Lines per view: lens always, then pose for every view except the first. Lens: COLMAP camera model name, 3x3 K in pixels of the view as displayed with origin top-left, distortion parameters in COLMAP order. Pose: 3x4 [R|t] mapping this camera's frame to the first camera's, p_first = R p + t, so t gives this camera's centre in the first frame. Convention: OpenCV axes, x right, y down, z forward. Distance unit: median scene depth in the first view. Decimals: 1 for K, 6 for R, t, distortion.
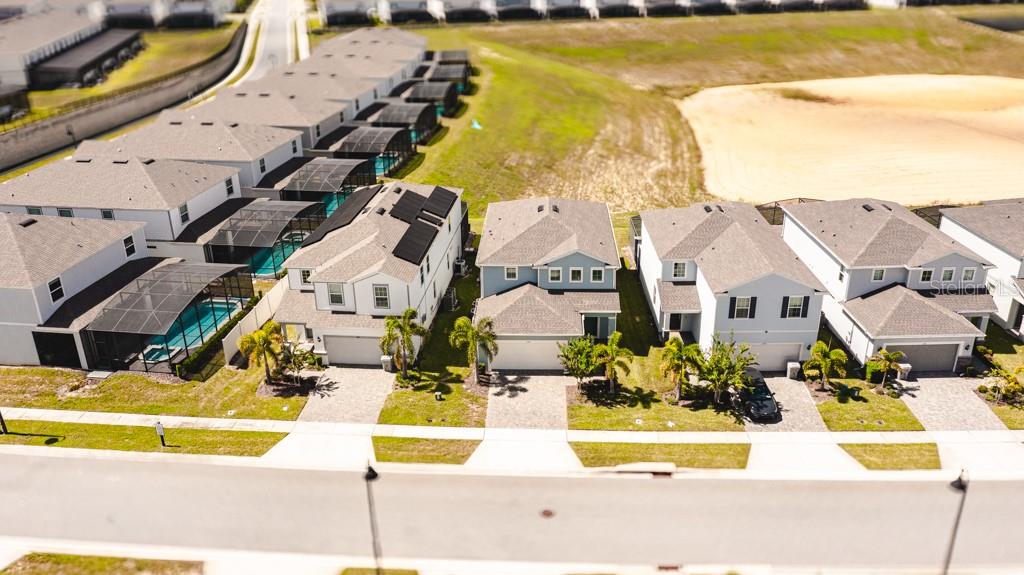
lens RADIAL K [[807.1, 0, 531.0], [0, 807.1, 292.7], [0, 0, 1]] dist [-0.002456, 0.025472]
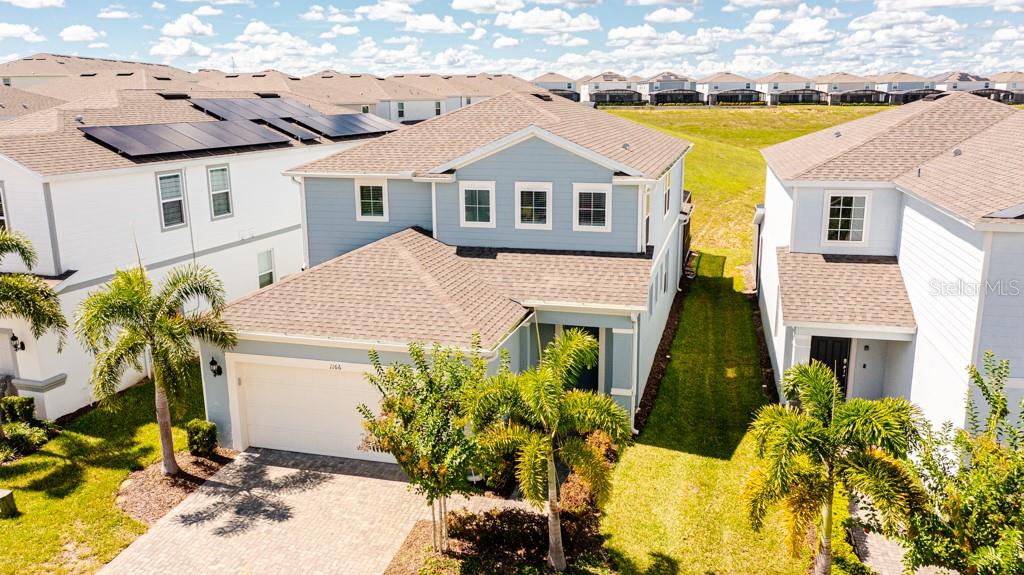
lens RADIAL K [[807.1, 0, 506.6], [0, 807.1, 289.4], [0, 0, 1]] dist [-0.002456, 0.025472]
pose [[0.967717, 0.053476, -0.246300, 0.141715], [-0.095659, 0.982040, -0.162628, 0.076868], [0.233179, 0.180939, 0.955452, 0.701149]]
